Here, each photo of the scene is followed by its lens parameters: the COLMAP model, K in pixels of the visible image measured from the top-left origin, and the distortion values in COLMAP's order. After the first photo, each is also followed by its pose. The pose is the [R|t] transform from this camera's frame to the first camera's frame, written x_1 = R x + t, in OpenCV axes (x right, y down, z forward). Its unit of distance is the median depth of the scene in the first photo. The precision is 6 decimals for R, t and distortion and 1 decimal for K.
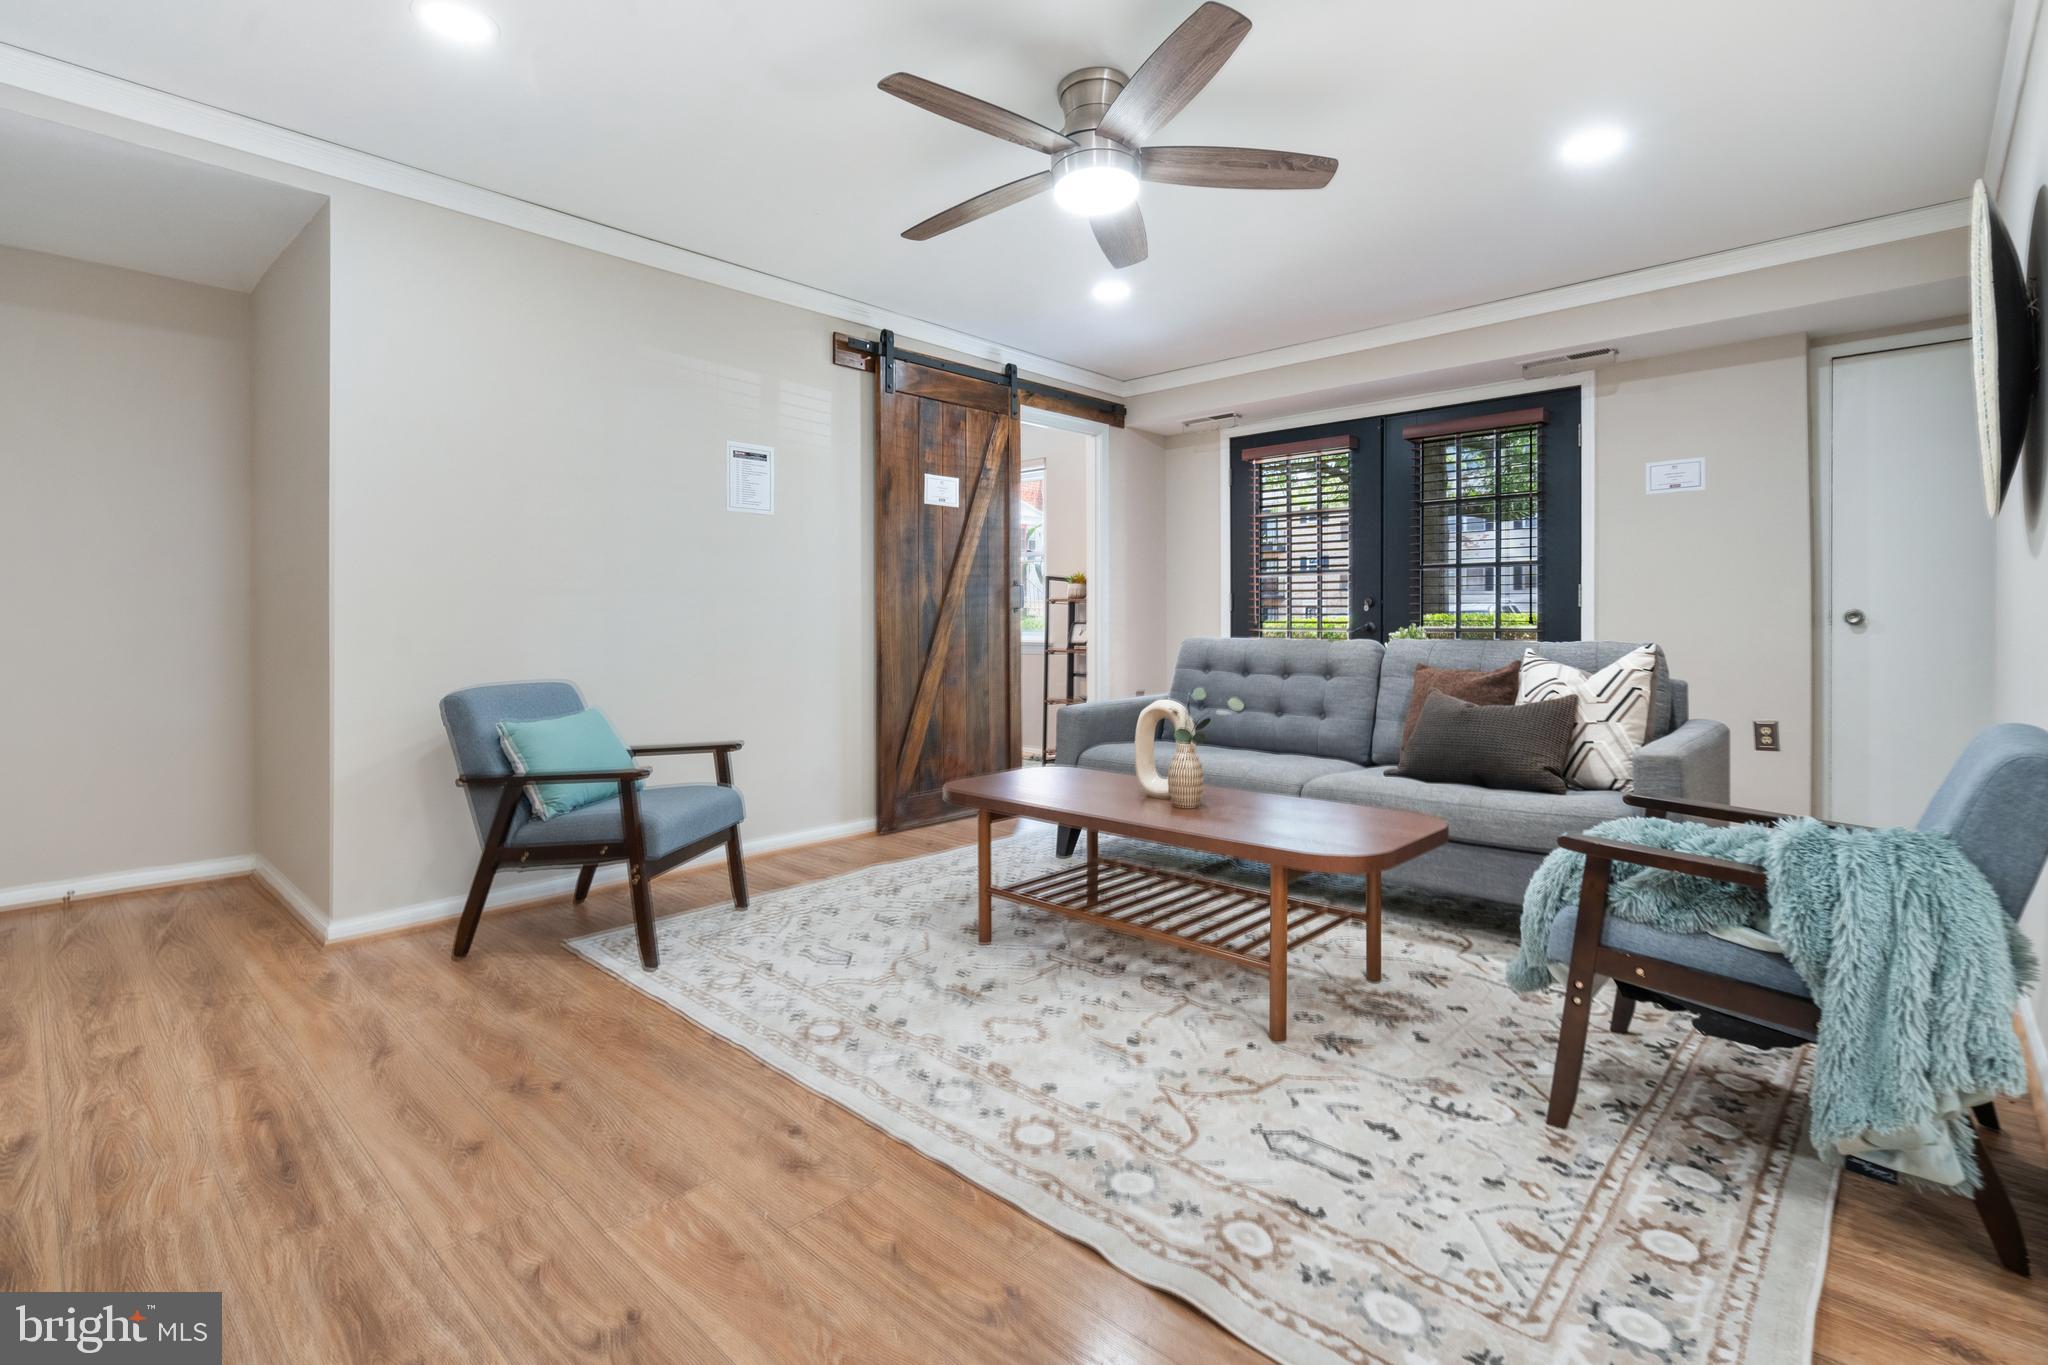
lens RADIAL K [[951.9, 0, 1017.9], [0, 951.9, 627.3], [0, 0, 1]] dist [-0.002617, 0.000302]
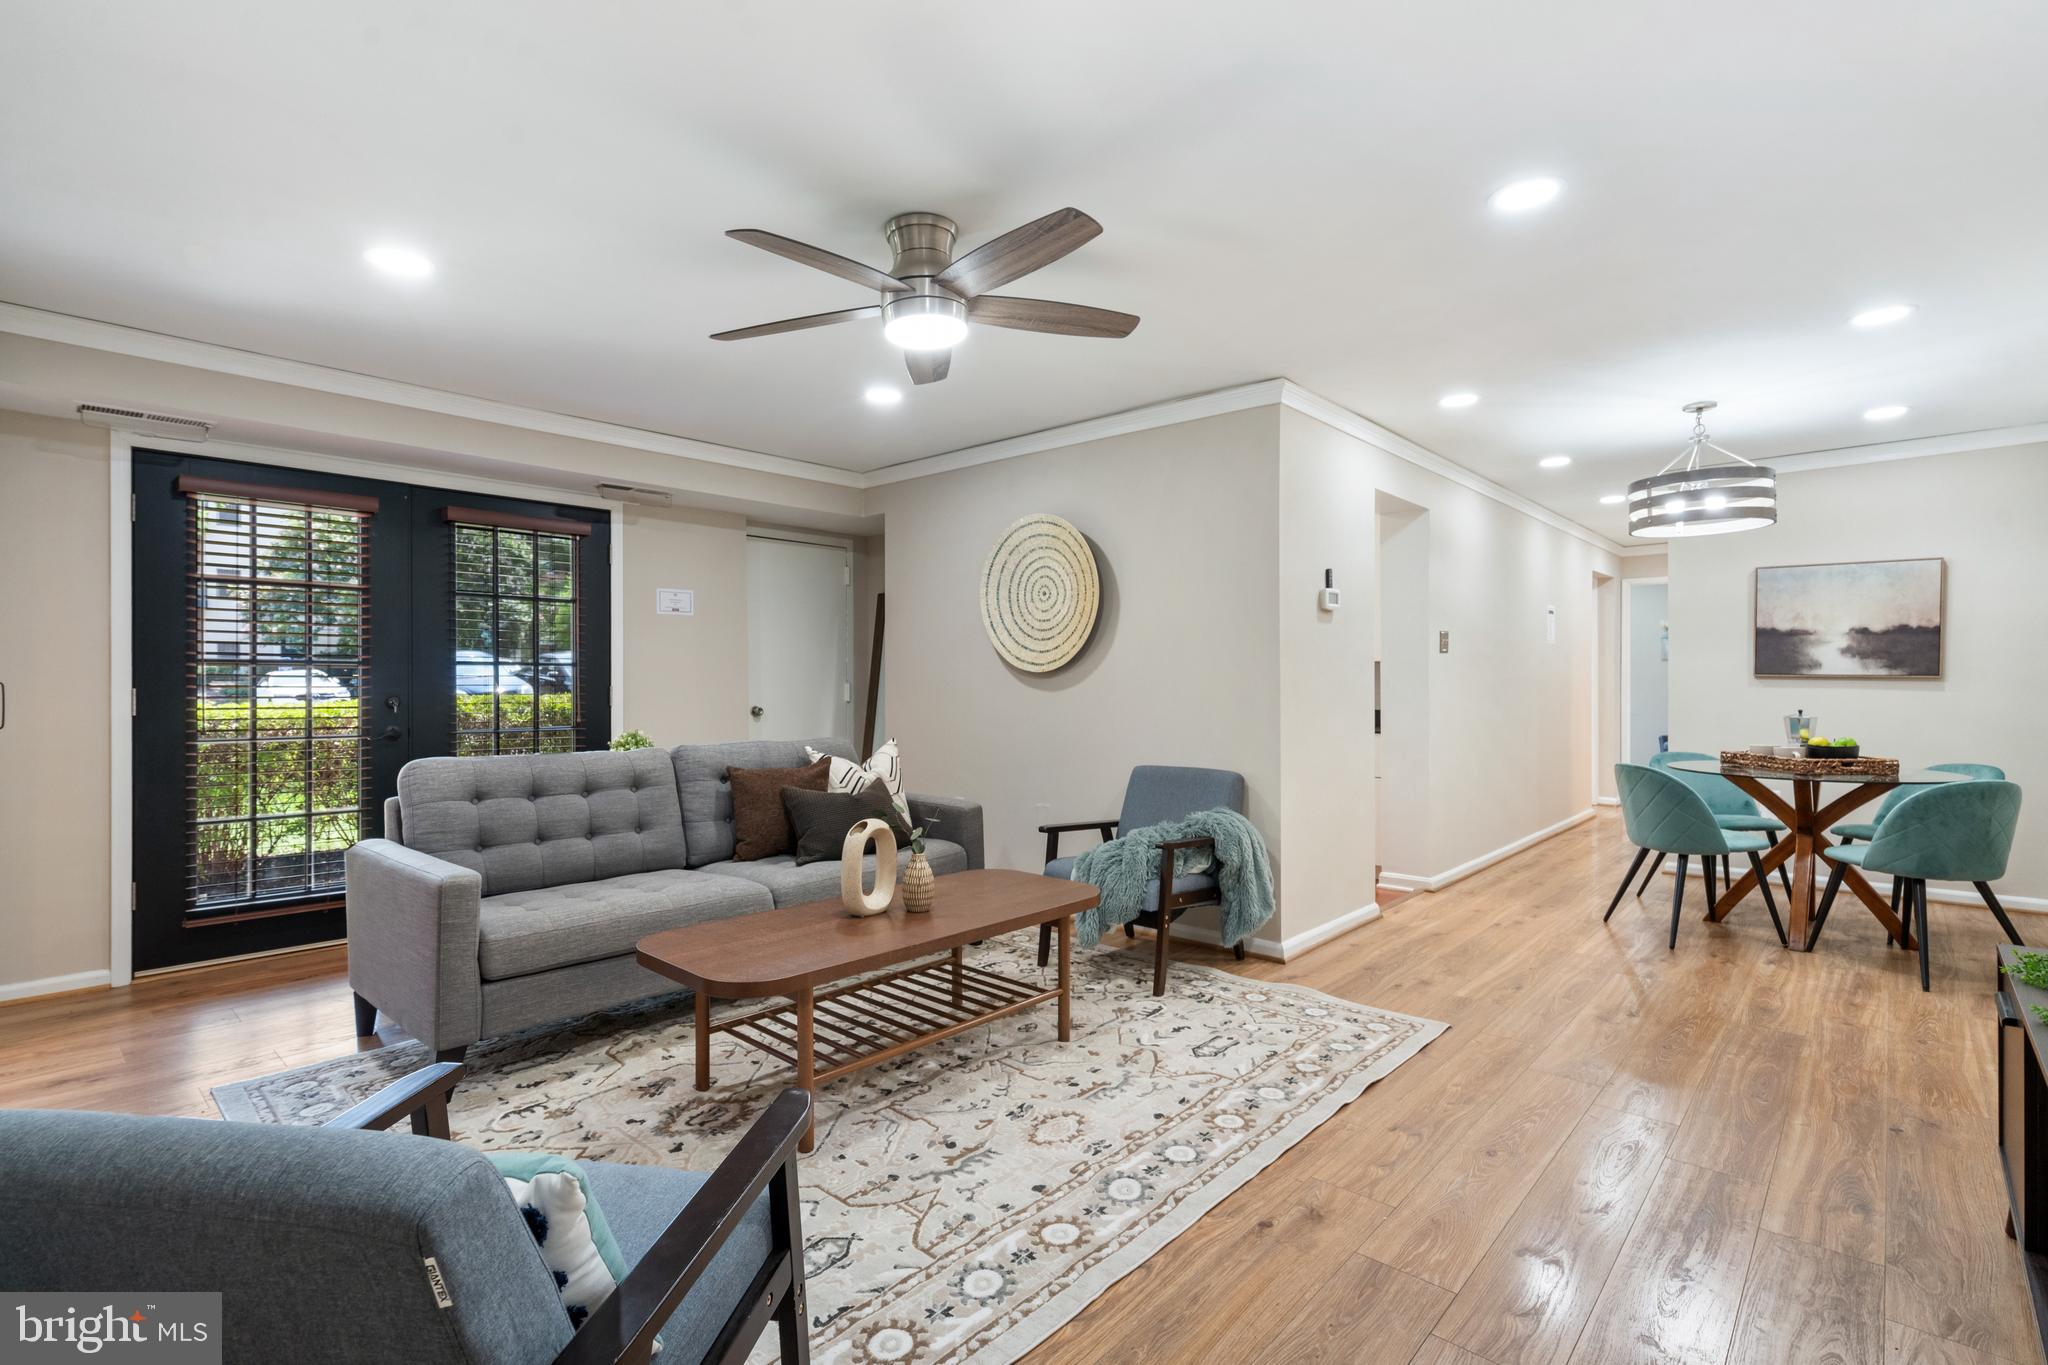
lens RADIAL K [[957.6, 0, 1016.8], [0, 957.6, 681.1], [0, 0, 1]] dist [-0.002500, 0.000587]
pose [[-0.011948, 0.003292, 0.999923, -0.617231], [0.008548, 0.999958, -0.003190, -0.048157], [-0.999892, 0.008510, -0.011975, 0.592309]]
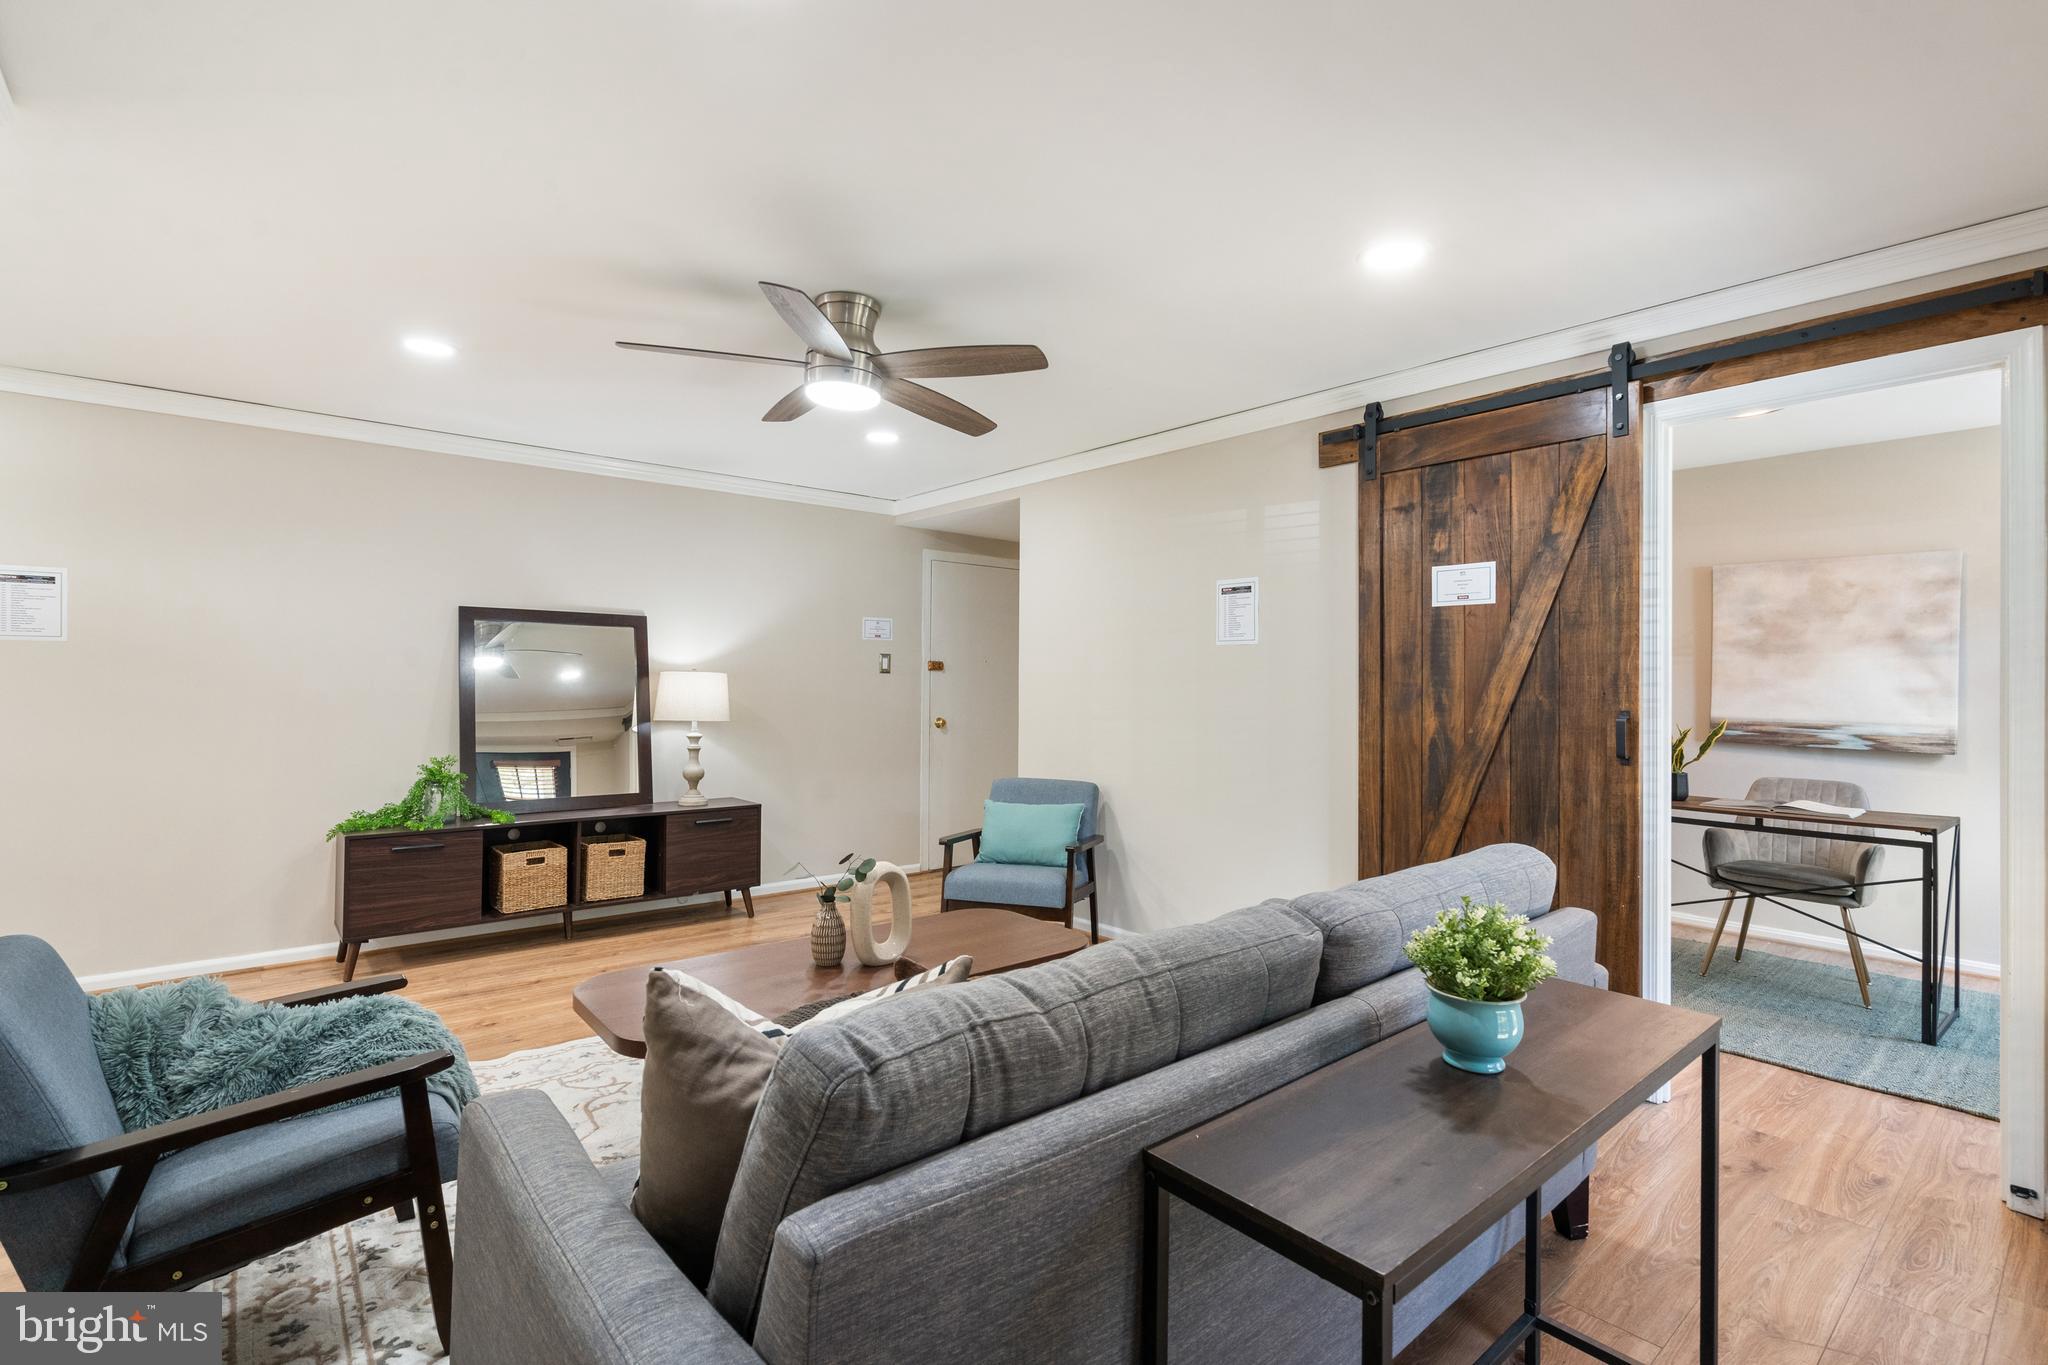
lens RADIAL K [[944.2, 0, 1015.4], [0, 944.2, 676.8], [0, 0, 1]] dist [-0.001022, 0.000316]
pose [[-0.118492, -0.003867, -0.992948, 0.760343], [-0.013566, 0.999905, -0.002275, -0.078203], [0.992862, 0.013201, -0.118533, 0.866593]]
